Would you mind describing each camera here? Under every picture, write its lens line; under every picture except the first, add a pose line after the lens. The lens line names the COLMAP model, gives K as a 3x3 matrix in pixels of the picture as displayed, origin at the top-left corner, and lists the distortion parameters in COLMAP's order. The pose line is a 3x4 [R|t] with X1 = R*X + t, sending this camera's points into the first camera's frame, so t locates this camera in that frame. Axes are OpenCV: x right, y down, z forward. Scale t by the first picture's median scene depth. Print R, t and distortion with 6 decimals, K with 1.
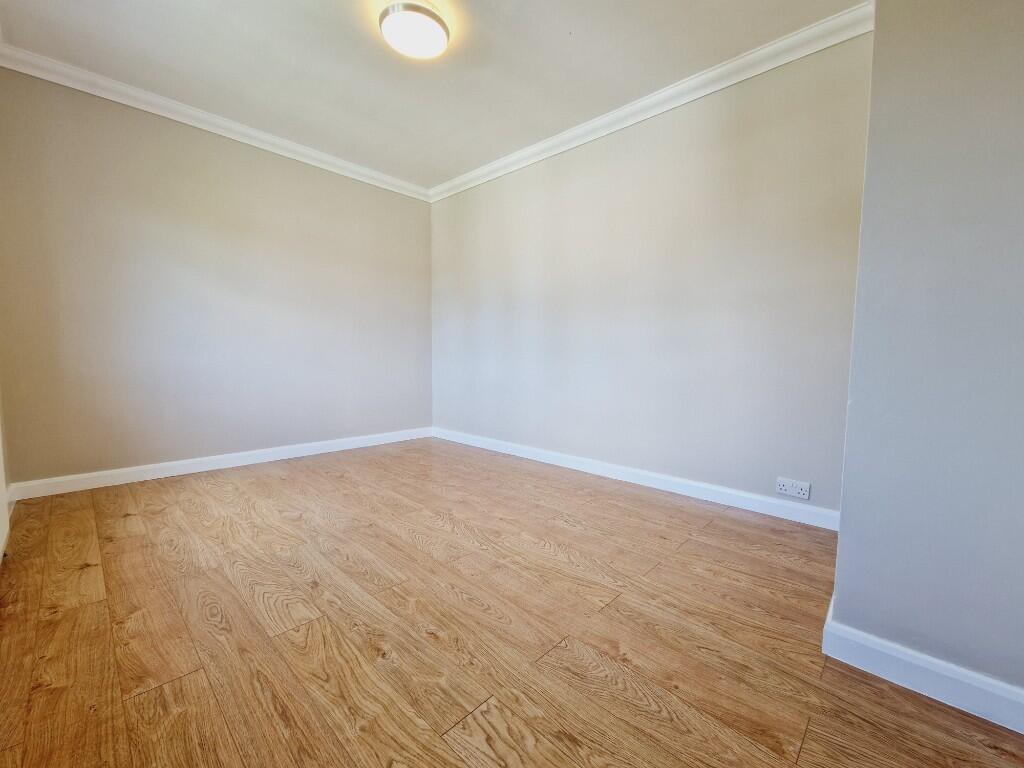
lens RADIAL K [[414.8, 0, 511.9], [0, 414.8, 383.9], [0, 0, 1]] dist [-0.003633, -0.000927]
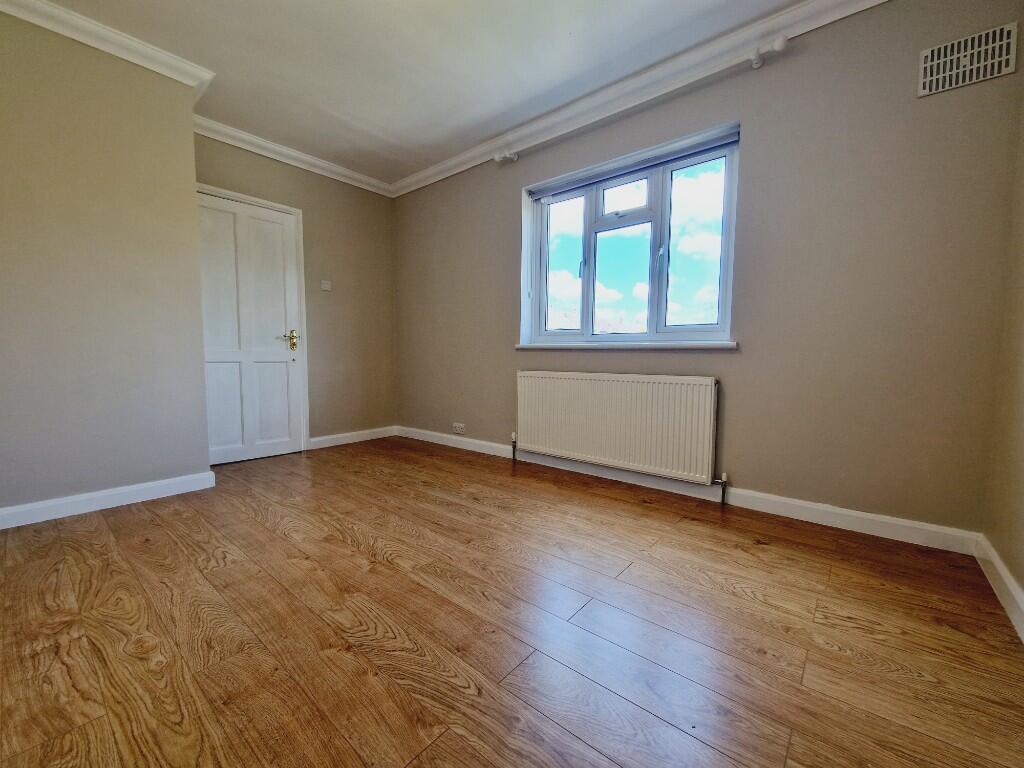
lens RADIAL K [[414.8, 0, 513.8], [0, 414.8, 386.2], [0, 0, 1]] dist [-0.003633, -0.000927]
pose [[-0.997413, -0.012785, -0.070736, -0.398727], [-0.022465, 0.990206, 0.137792, -0.122657], [0.068281, 0.139025, -0.987932, 1.982280]]
